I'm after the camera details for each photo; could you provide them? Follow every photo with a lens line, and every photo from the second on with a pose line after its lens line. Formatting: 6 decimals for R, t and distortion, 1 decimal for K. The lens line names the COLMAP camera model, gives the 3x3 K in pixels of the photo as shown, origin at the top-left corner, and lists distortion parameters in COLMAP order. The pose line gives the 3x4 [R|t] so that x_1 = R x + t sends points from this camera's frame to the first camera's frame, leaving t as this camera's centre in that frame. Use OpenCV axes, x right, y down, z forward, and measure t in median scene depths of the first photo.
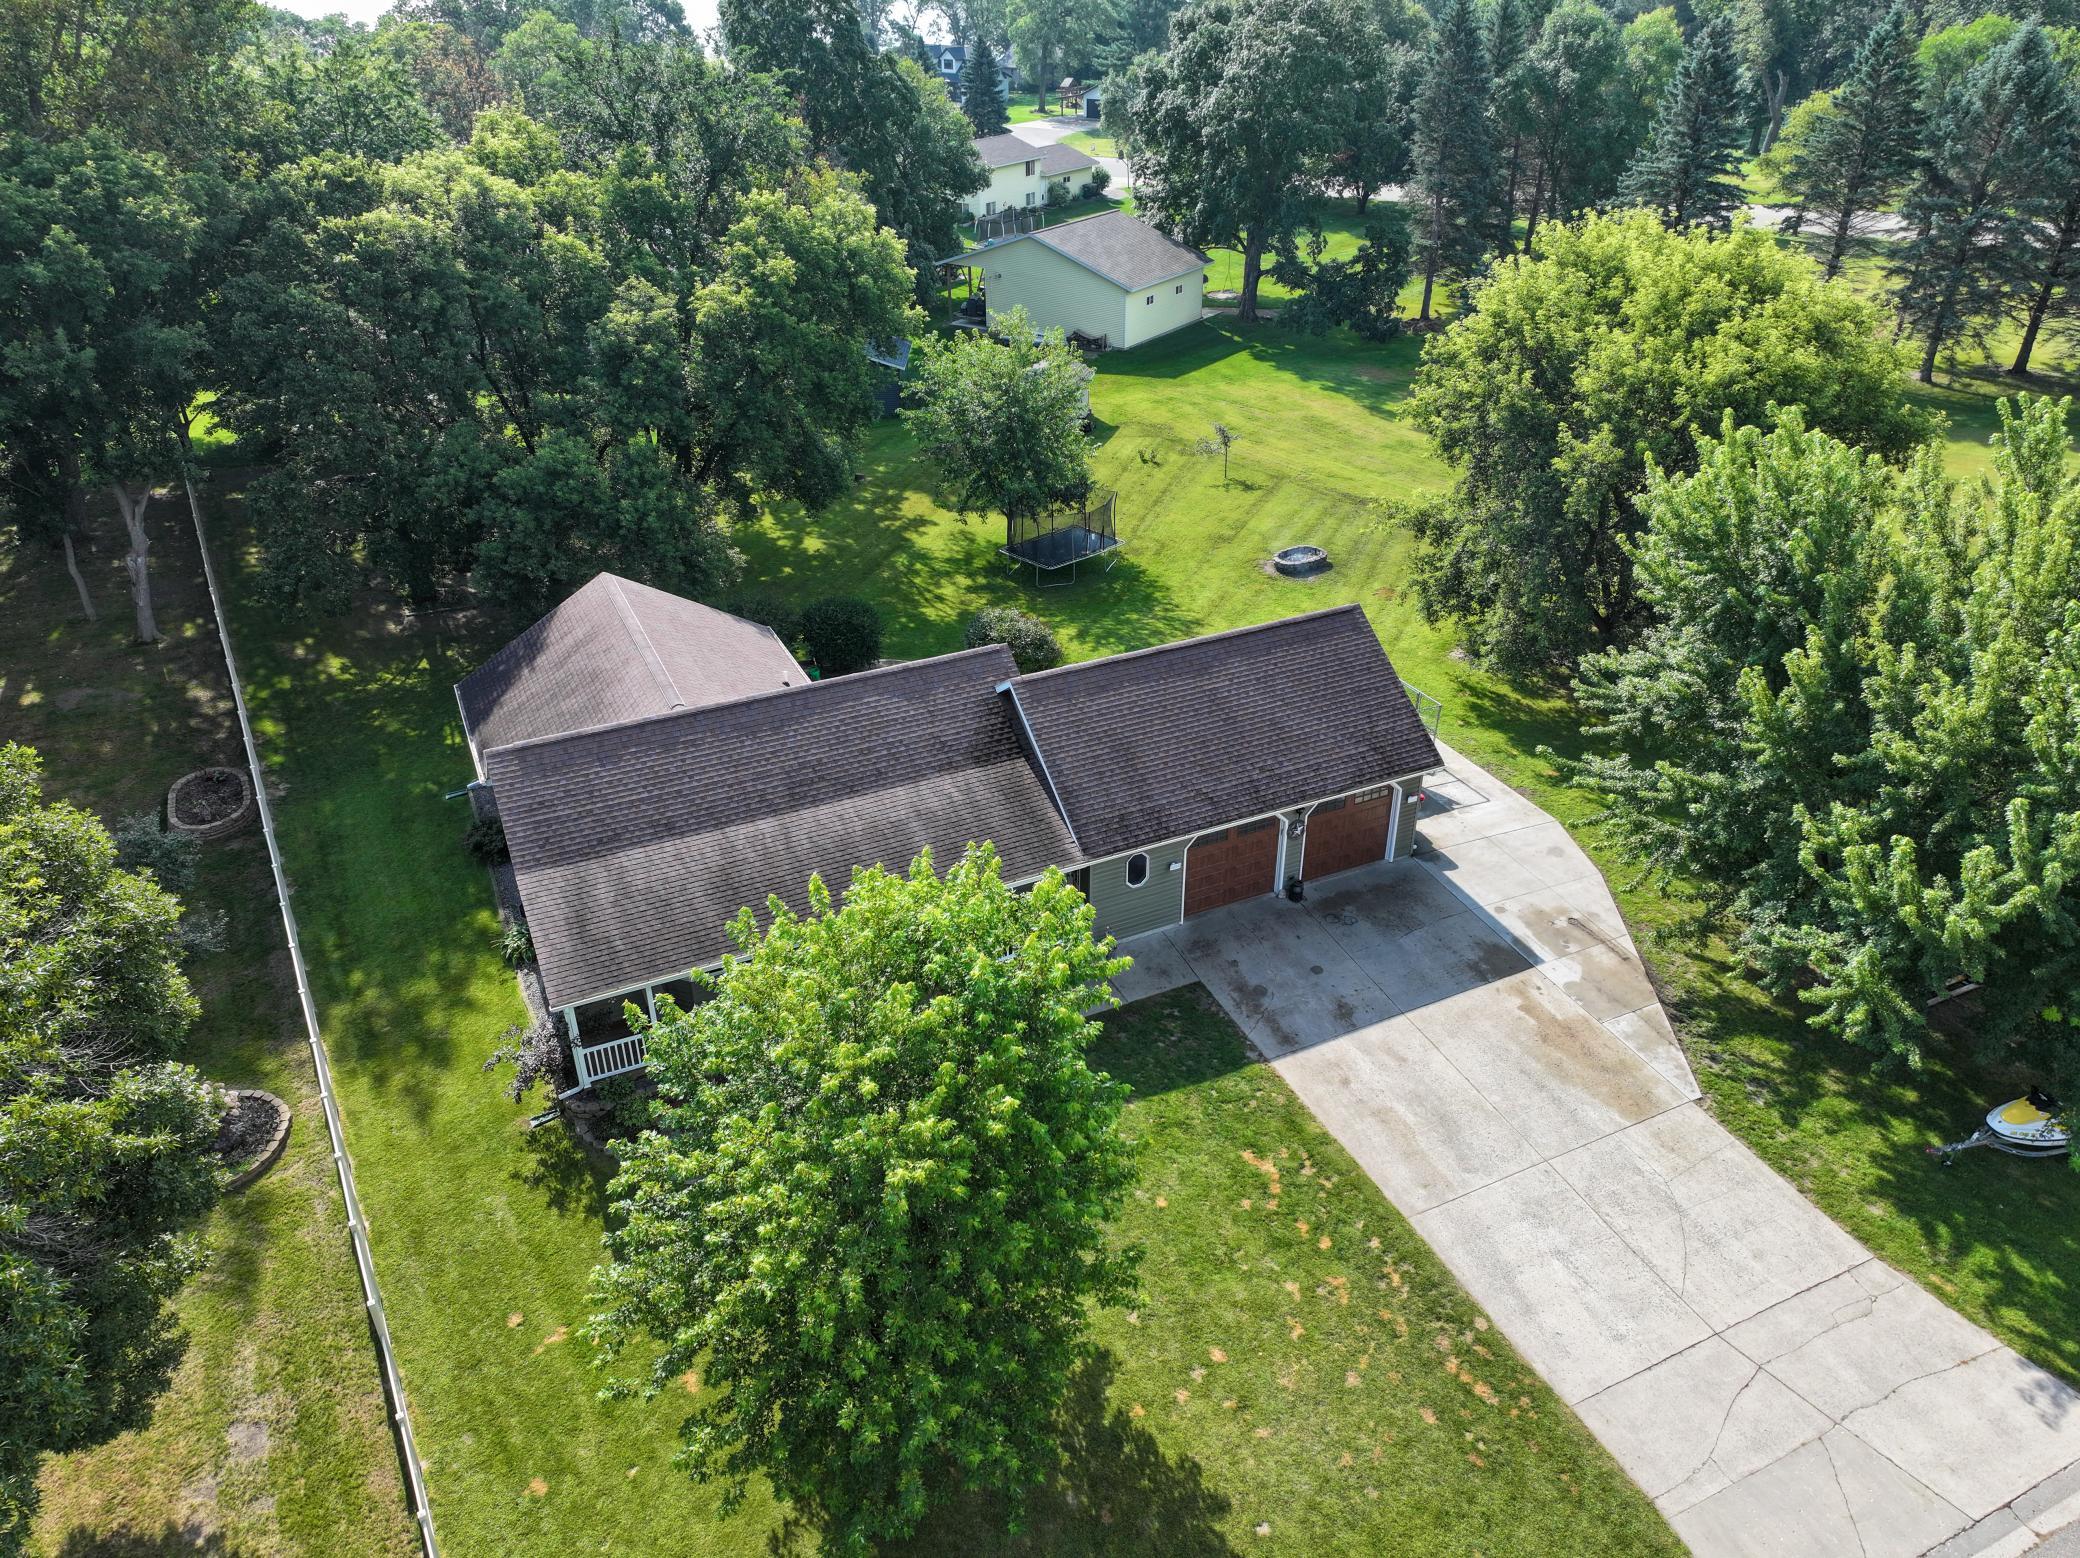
lens RADIAL K [[1465.3, 0, 1040.0], [0, 1465.3, 779.0], [0, 0, 1]] dist [-0.005965, 0.009925]
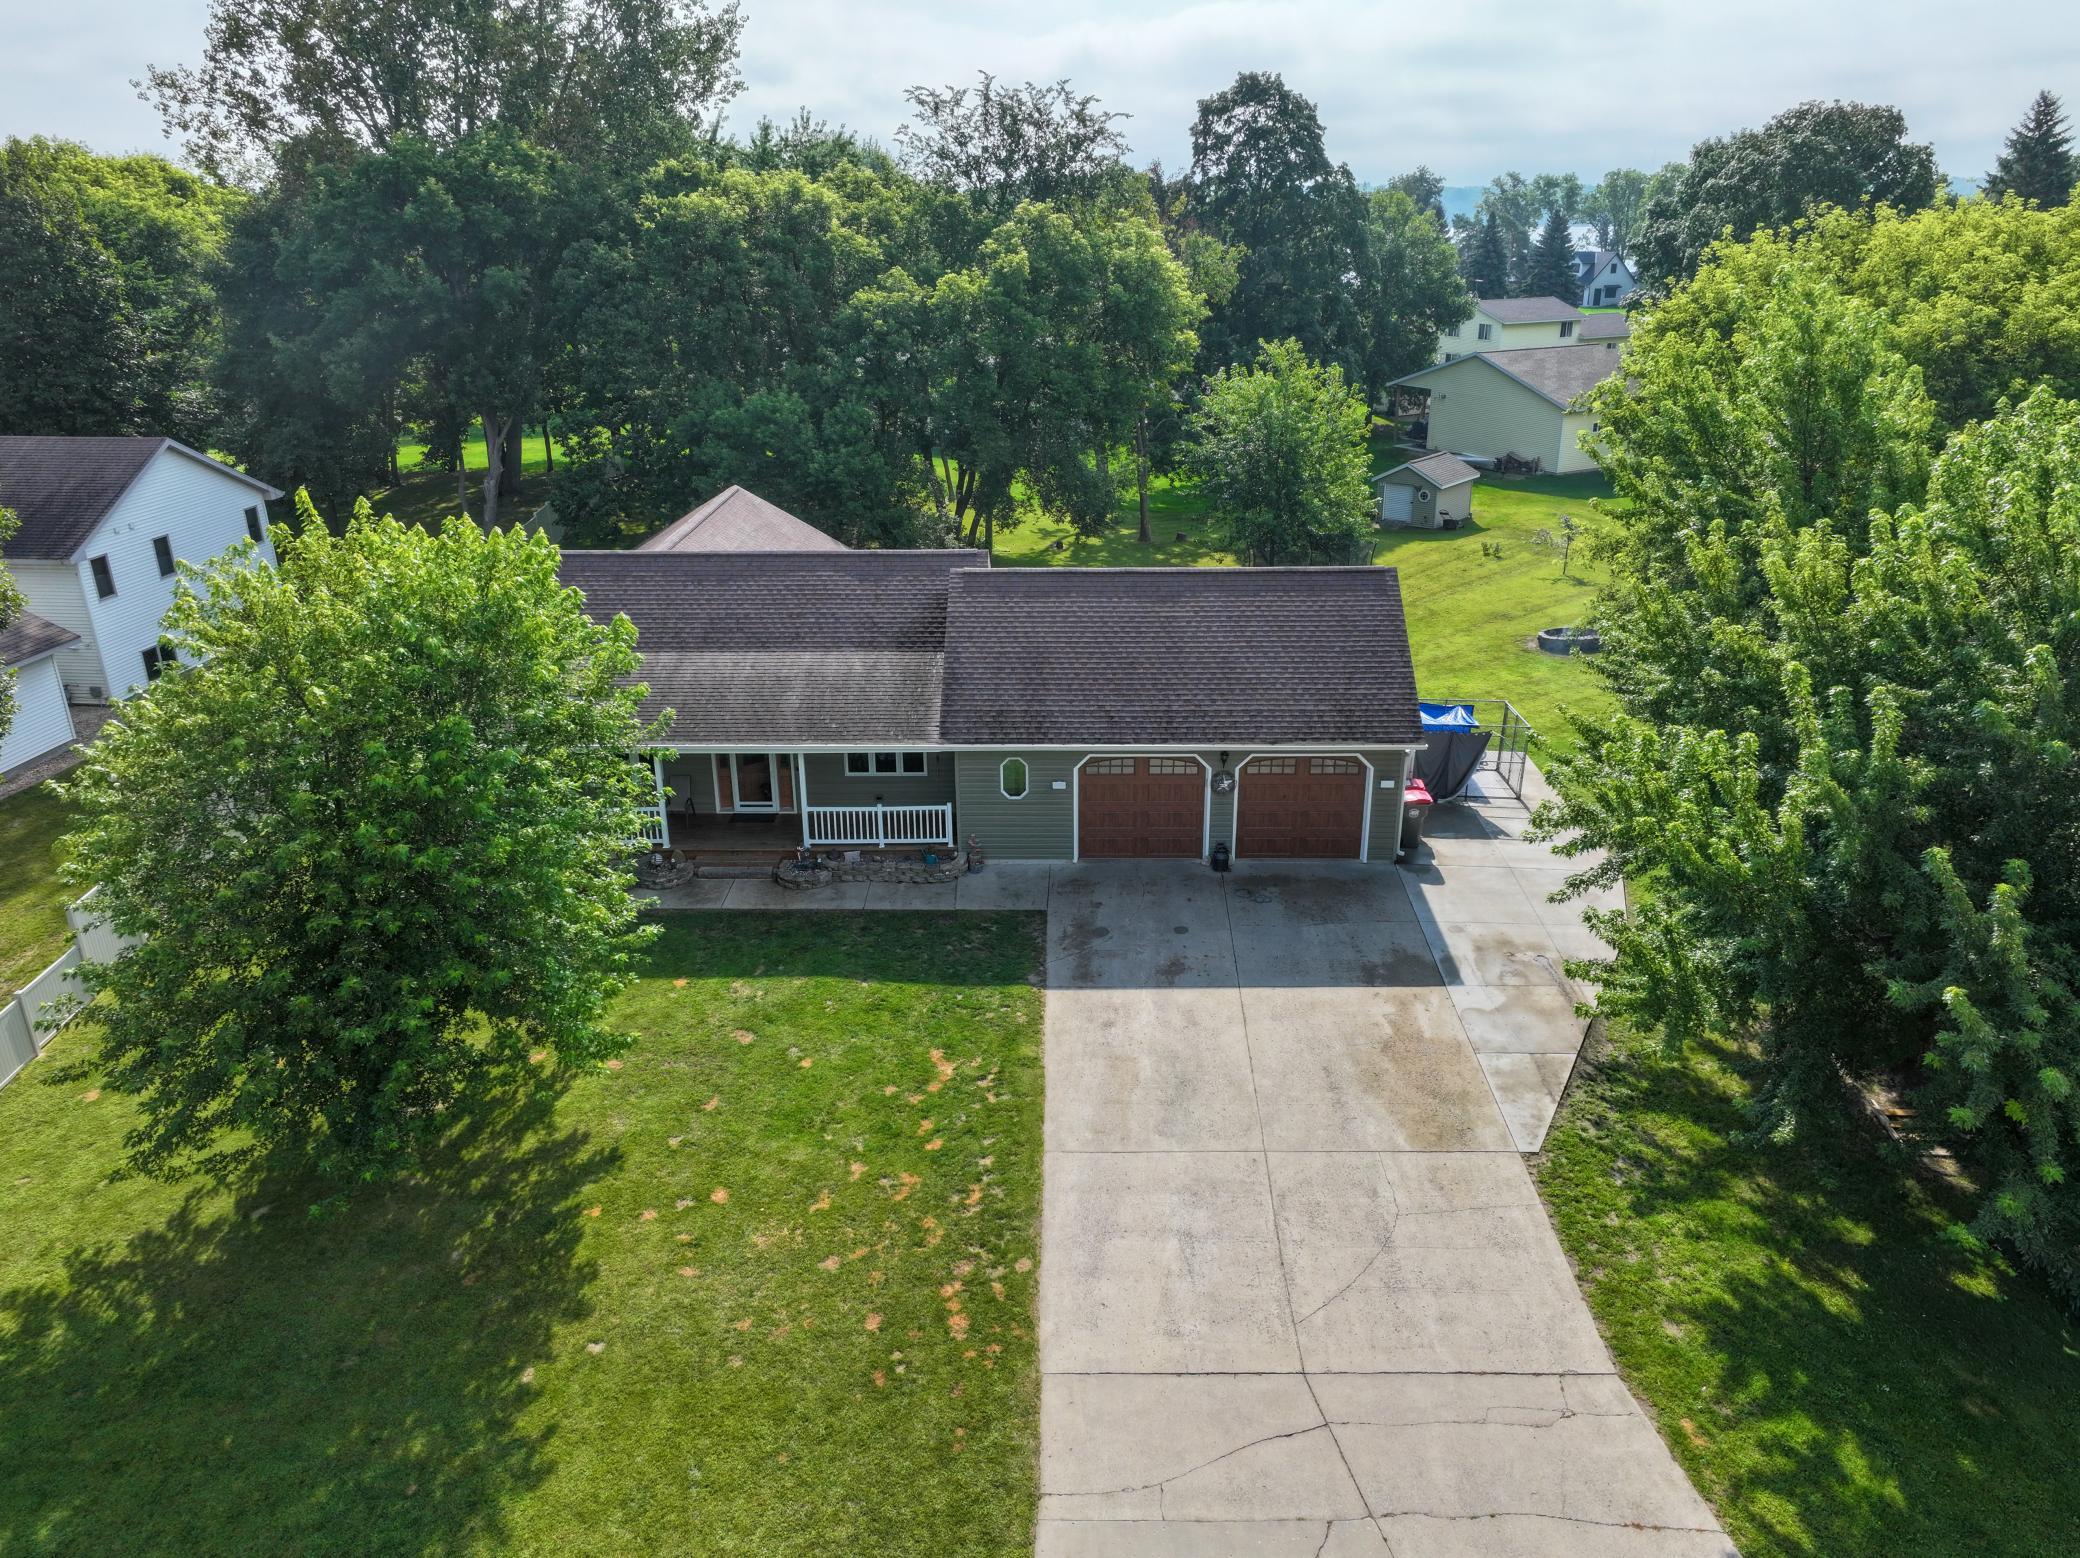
lens RADIAL K [[1465.3, 0, 1040.0], [0, 1465.3, 779.0], [0, 0, 1]] dist [-0.005965, 0.009925]
pose [[0.896152, 0.163494, -0.412531, 0.497333], [-0.222957, 0.969682, -0.100032, 0.163601], [0.383669, 0.181621, 0.905435, 0.201983]]
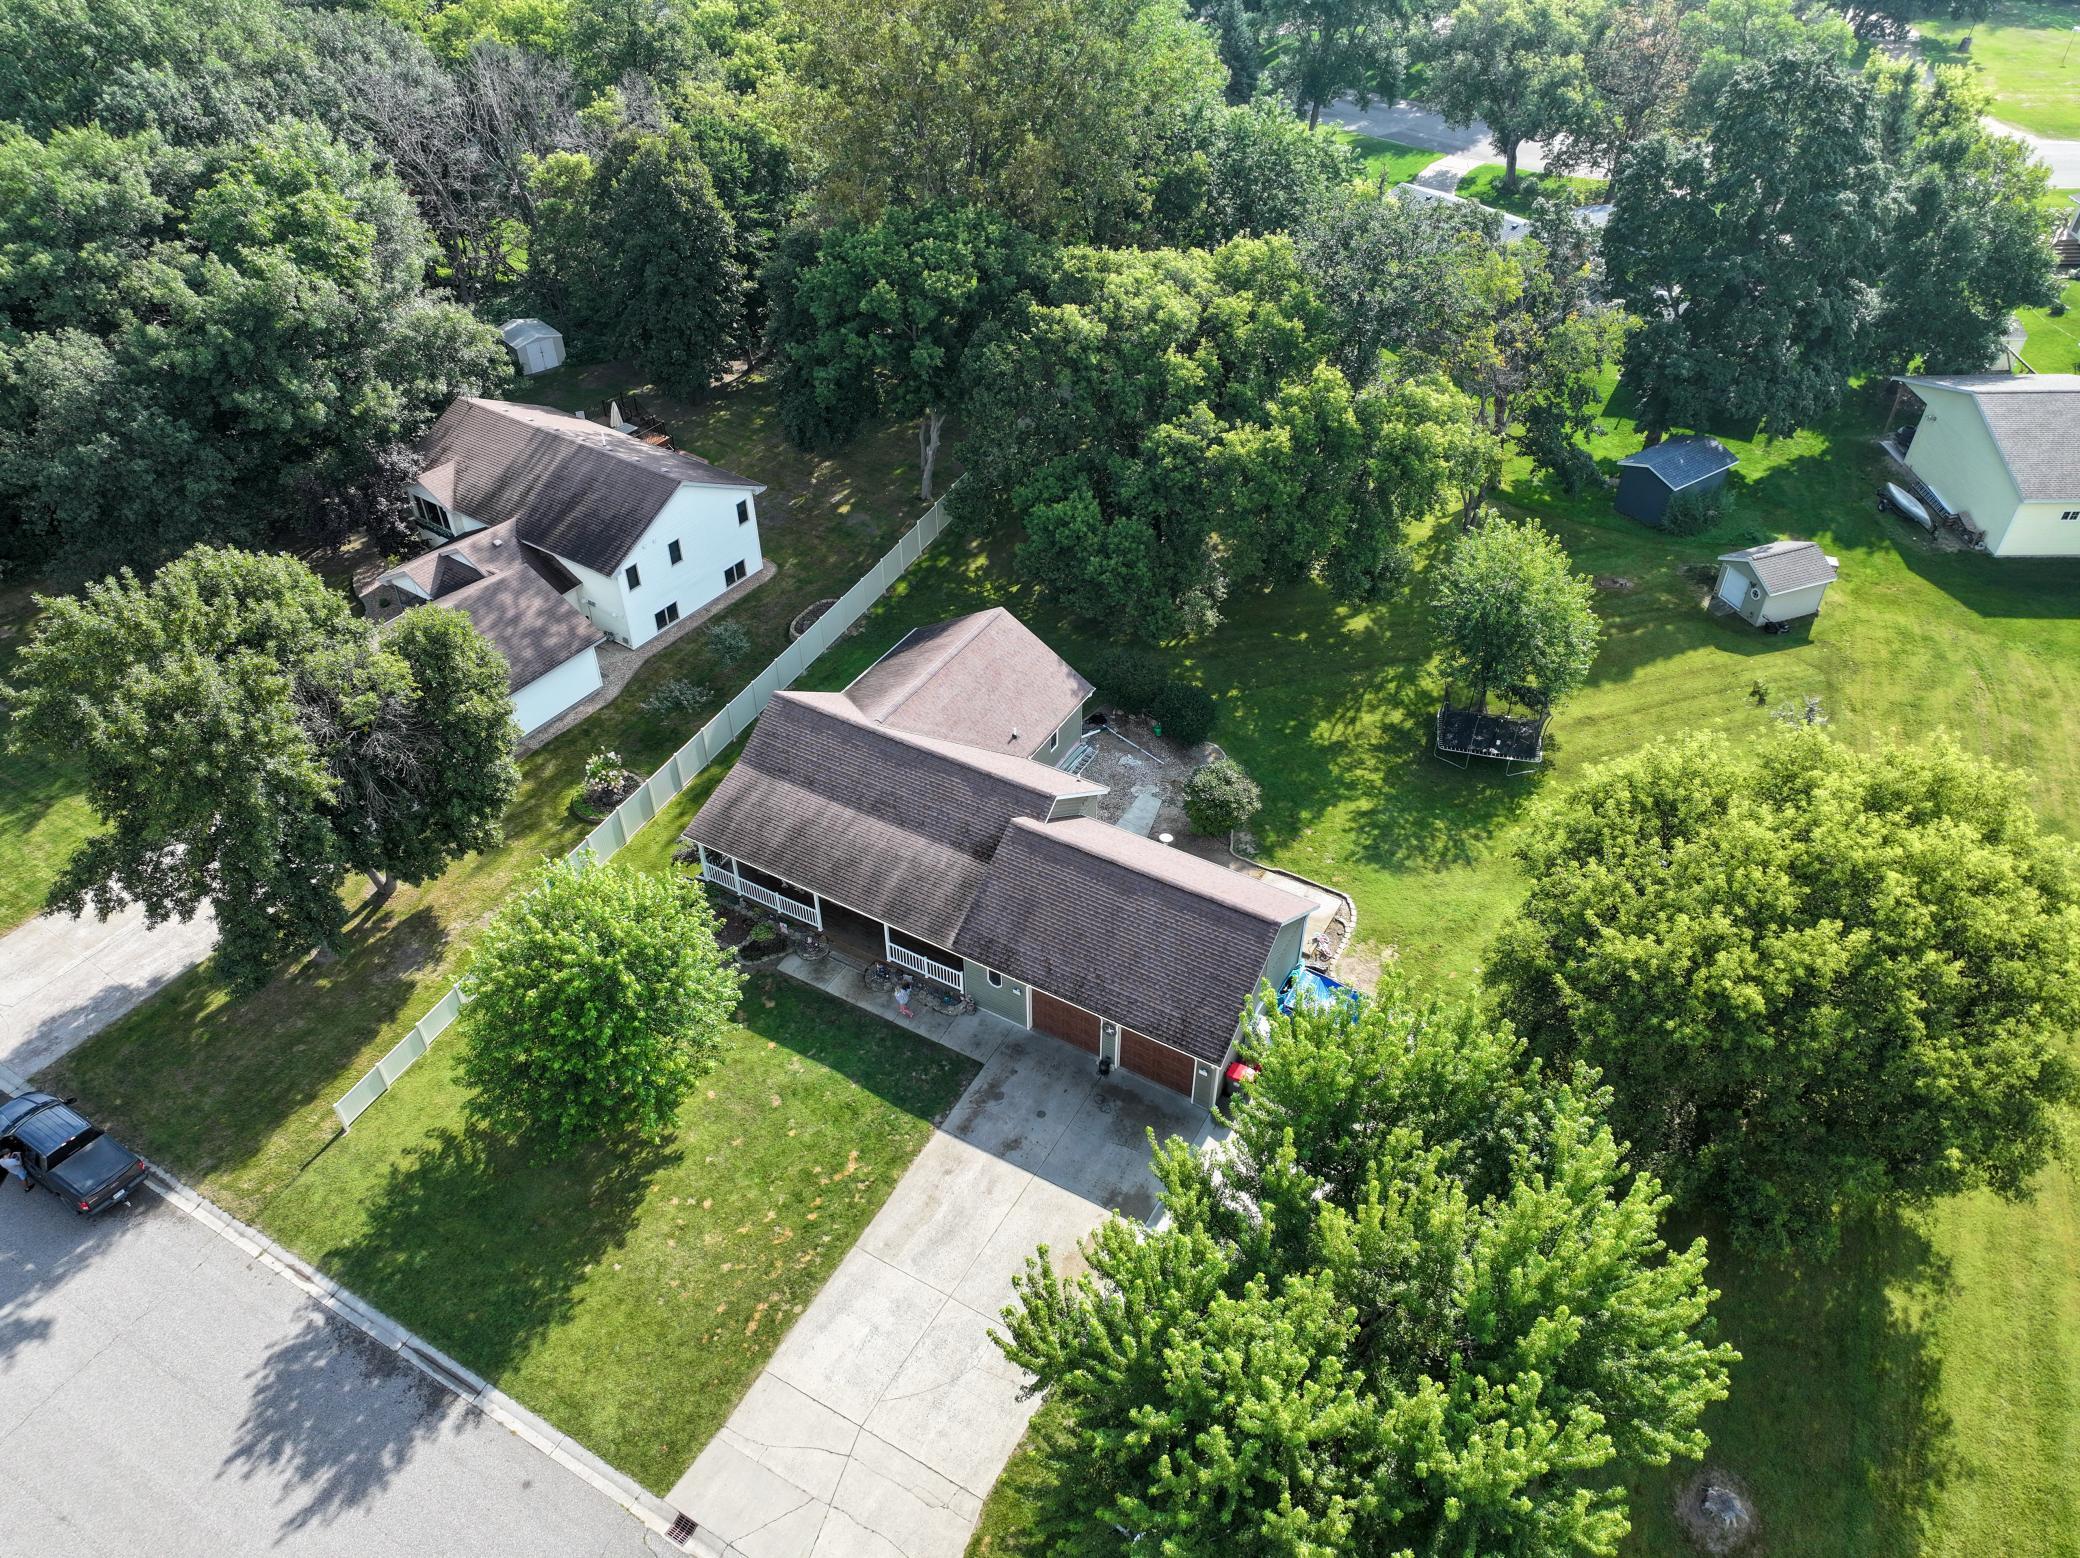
lens RADIAL K [[1467.6, 0, 1040.0], [0, 1467.6, 779.0], [0, 0, 1]] dist [0.001388, 0.014271]
pose [[0.566521, 0.528965, -0.631862, 0.994049], [-0.414824, 0.845603, 0.335971, -0.671000], [0.712022, 0.071777, 0.698479, -0.001636]]
